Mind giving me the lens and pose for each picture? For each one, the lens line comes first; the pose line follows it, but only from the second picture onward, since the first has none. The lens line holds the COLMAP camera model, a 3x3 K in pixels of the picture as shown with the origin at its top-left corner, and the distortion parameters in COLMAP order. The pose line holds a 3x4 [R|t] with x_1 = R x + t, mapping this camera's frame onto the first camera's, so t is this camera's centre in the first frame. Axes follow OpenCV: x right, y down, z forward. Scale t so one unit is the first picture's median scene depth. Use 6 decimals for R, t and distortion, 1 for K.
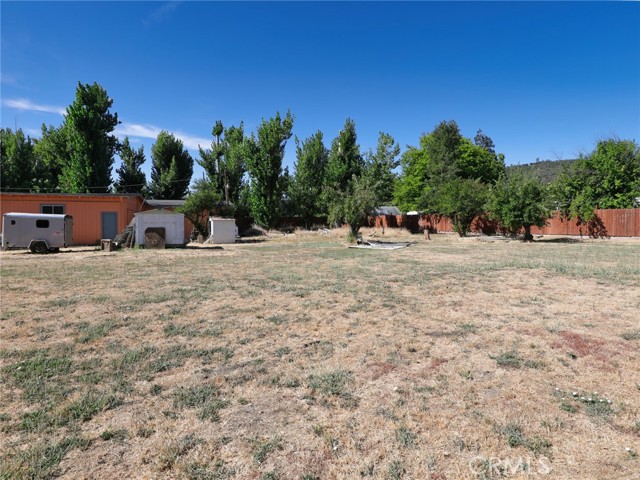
lens RADIAL K [[327.3, 0, 299.1], [0, 327.3, 242.4], [0, 0, 1]] dist [-0.022176, -0.000512]
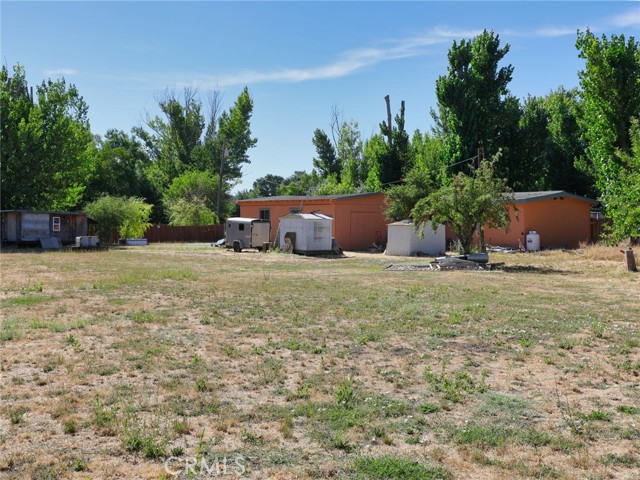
lens RADIAL K [[656.4, 0, 320.0], [0, 656.4, 240.0], [0, 0, 1]] dist [0.066524, 0.003351]
pose [[0.363321, 0.027902, -0.931246, 1.468946], [-0.061526, 0.998088, 0.005901, -0.039028], [0.929630, 0.055152, 0.364343, 0.345667]]
